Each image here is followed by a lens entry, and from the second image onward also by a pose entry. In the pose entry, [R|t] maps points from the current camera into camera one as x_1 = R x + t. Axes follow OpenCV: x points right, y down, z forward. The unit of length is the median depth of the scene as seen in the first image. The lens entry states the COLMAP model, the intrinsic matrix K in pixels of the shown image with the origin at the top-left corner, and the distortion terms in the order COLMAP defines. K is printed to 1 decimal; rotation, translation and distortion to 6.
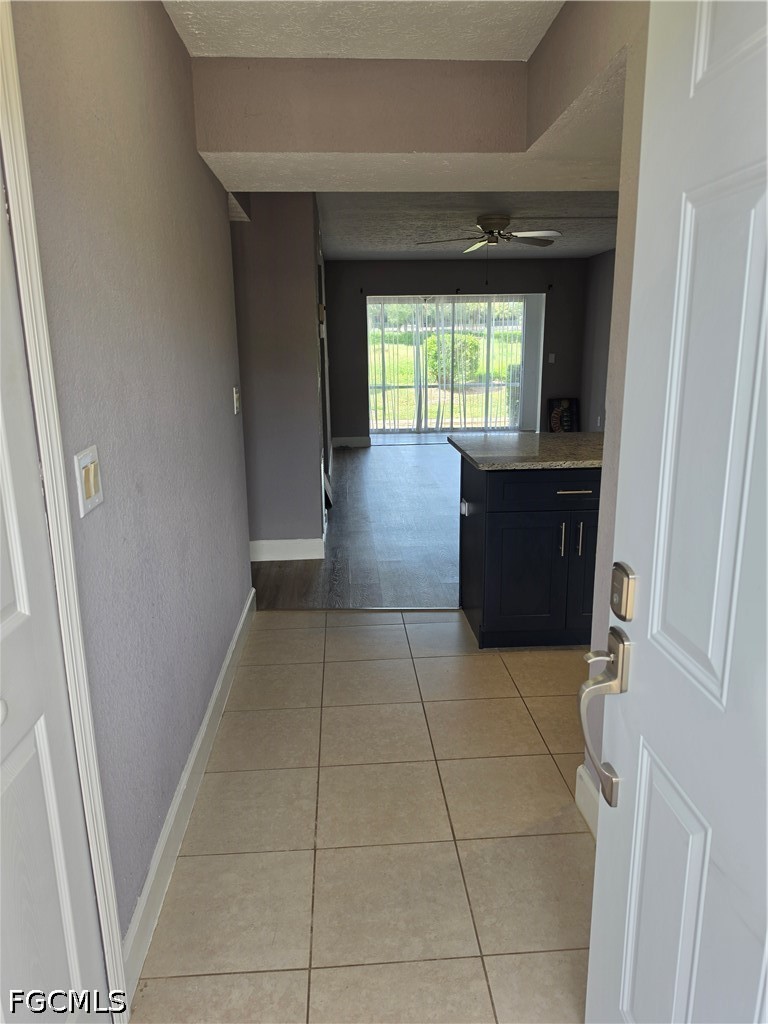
lens RADIAL K [[691.8, 0, 384.0], [0, 691.8, 512.0], [0, 0, 1]] dist [-0.034578, -0.000682]
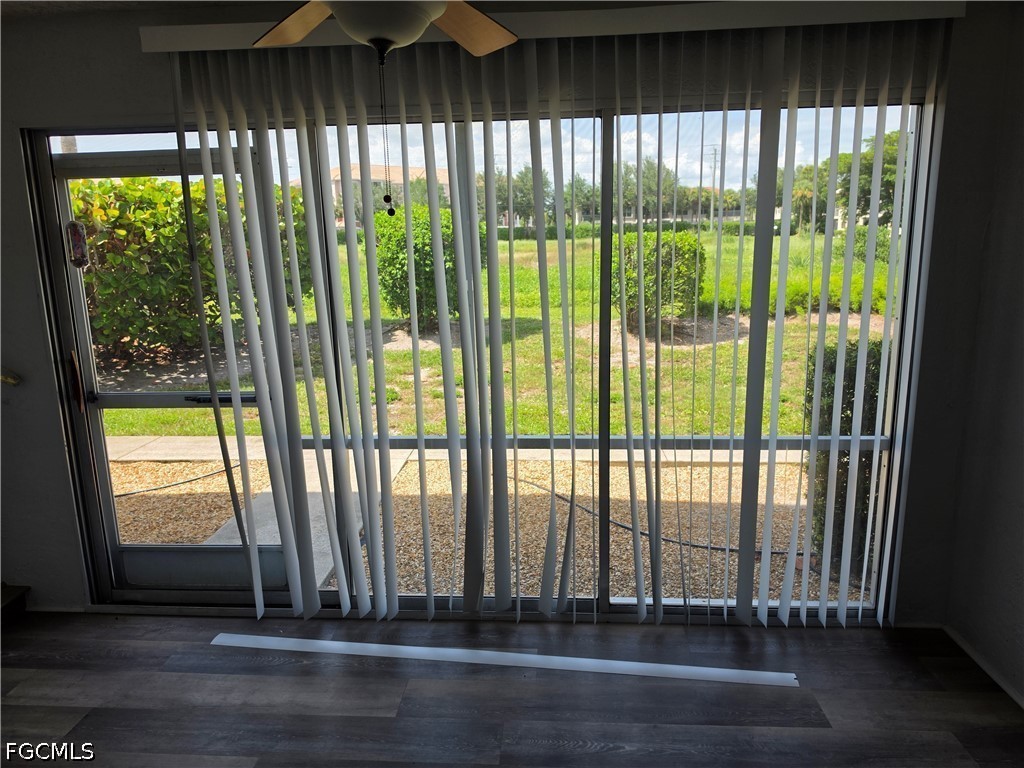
lens RADIAL K [[691.8, 0, 512.0], [0, 691.8, 384.0], [0, 0, 1]] dist [-0.034578, -0.000682]
pose [[0.992165, 0.038598, -0.118826, 0.091920], [-0.041443, 0.998908, -0.021567, -0.195481], [0.117864, 0.026322, 0.992681, 0.742165]]
